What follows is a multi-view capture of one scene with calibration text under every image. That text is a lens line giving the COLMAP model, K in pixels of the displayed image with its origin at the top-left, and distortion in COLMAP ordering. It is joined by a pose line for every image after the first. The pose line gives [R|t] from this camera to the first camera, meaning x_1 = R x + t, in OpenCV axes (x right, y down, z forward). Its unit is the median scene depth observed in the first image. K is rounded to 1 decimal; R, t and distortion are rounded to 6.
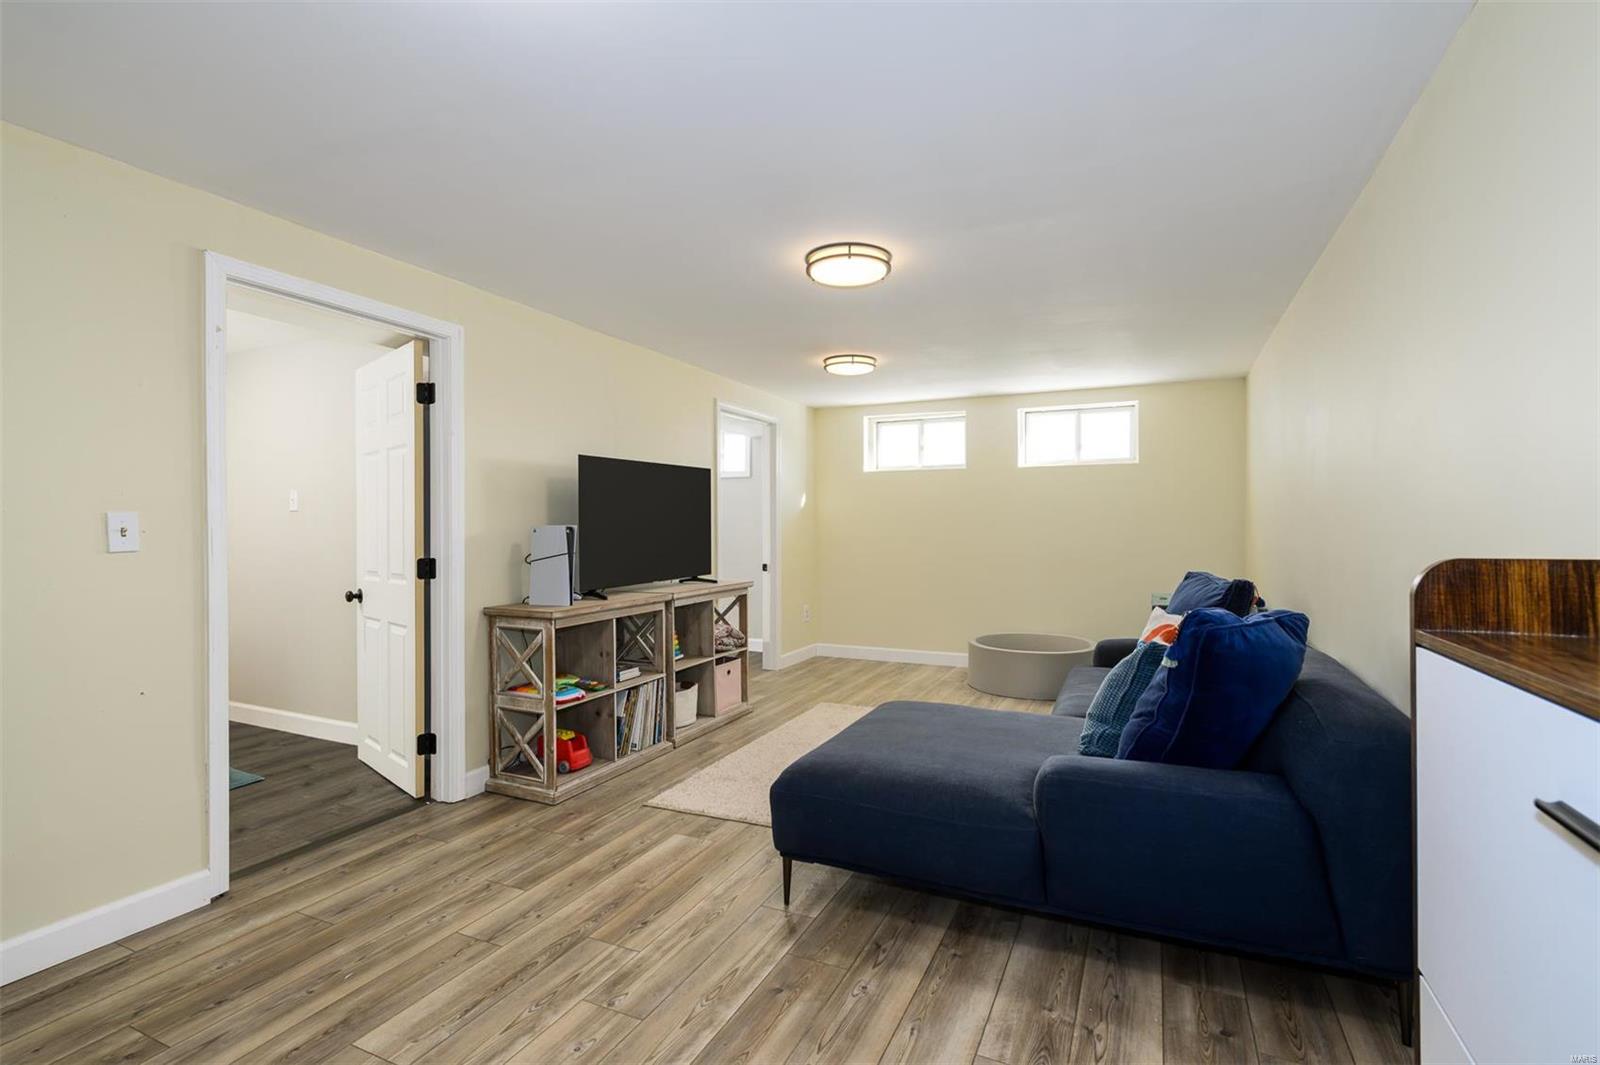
lens RADIAL K [[724.3, 0, 805.4], [0, 724.3, 529.2], [0, 0, 1]] dist [0.012822, -0.000143]
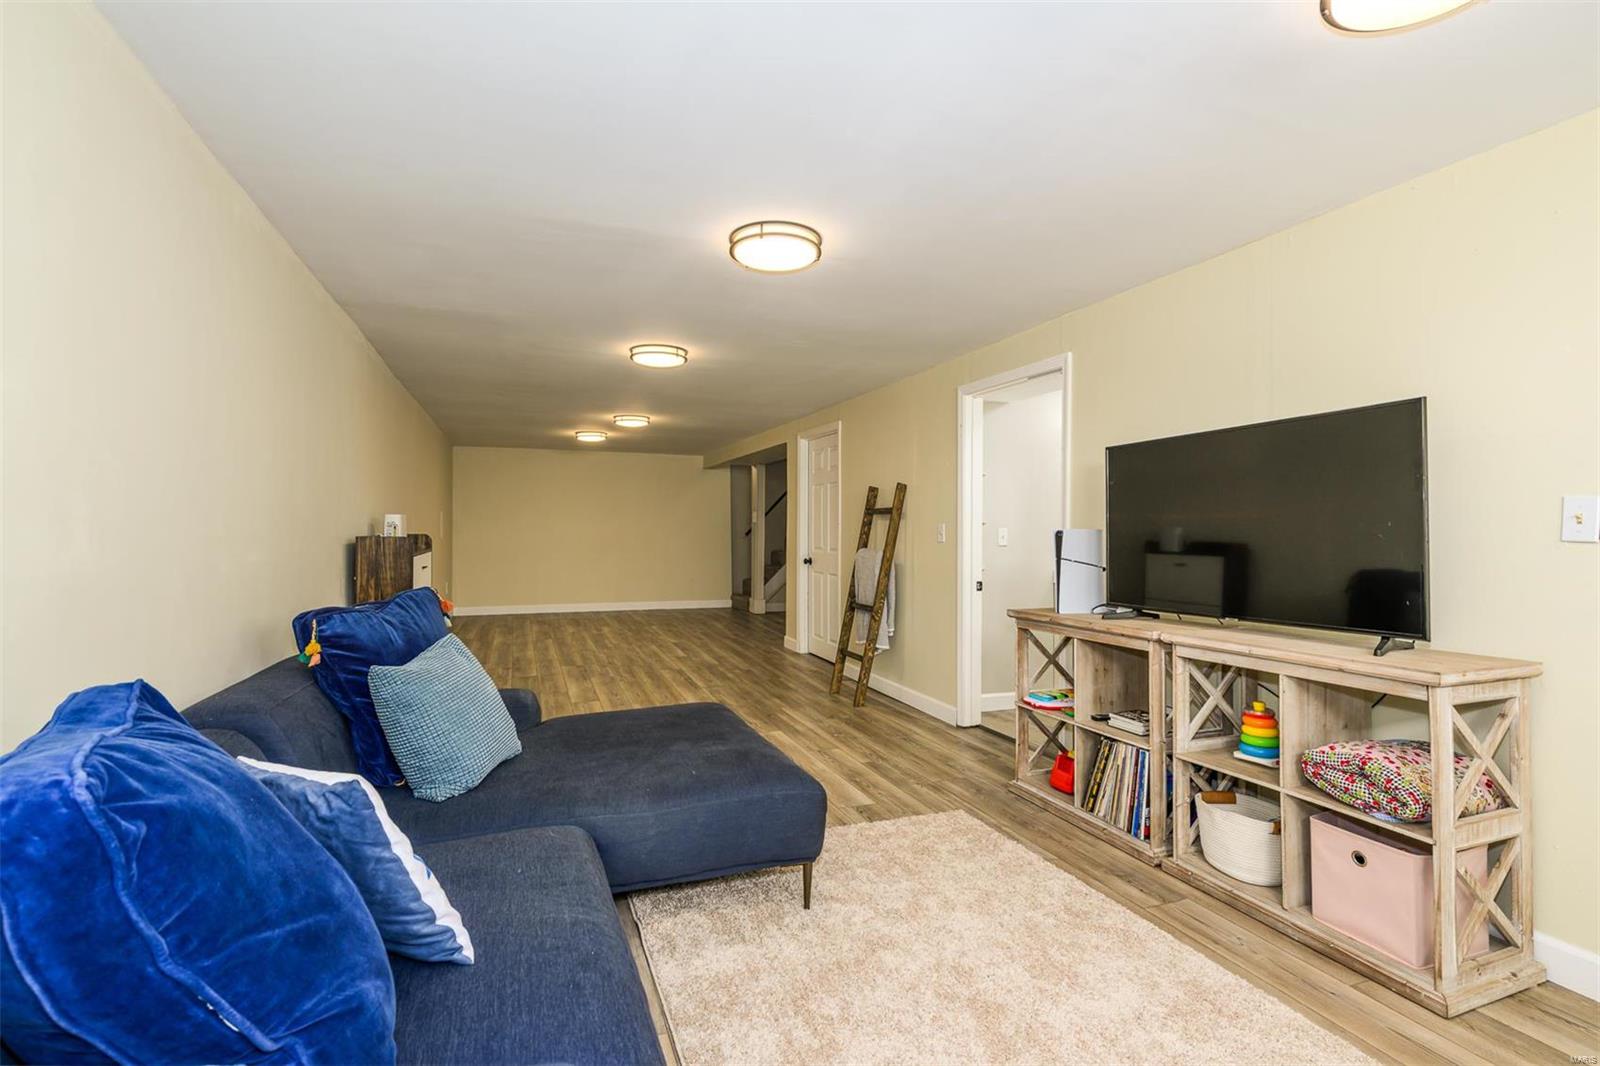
lens RADIAL K [[724.3, 0, 805.4], [0, 724.3, 529.7], [0, 0, 1]] dist [0.012822, -0.000143]
pose [[-0.681167, -0.003124, -0.732121, 0.720910], [-0.002284, 0.999995, -0.002142, -0.002903], [0.732124, 0.000213, -0.681171, 1.683022]]
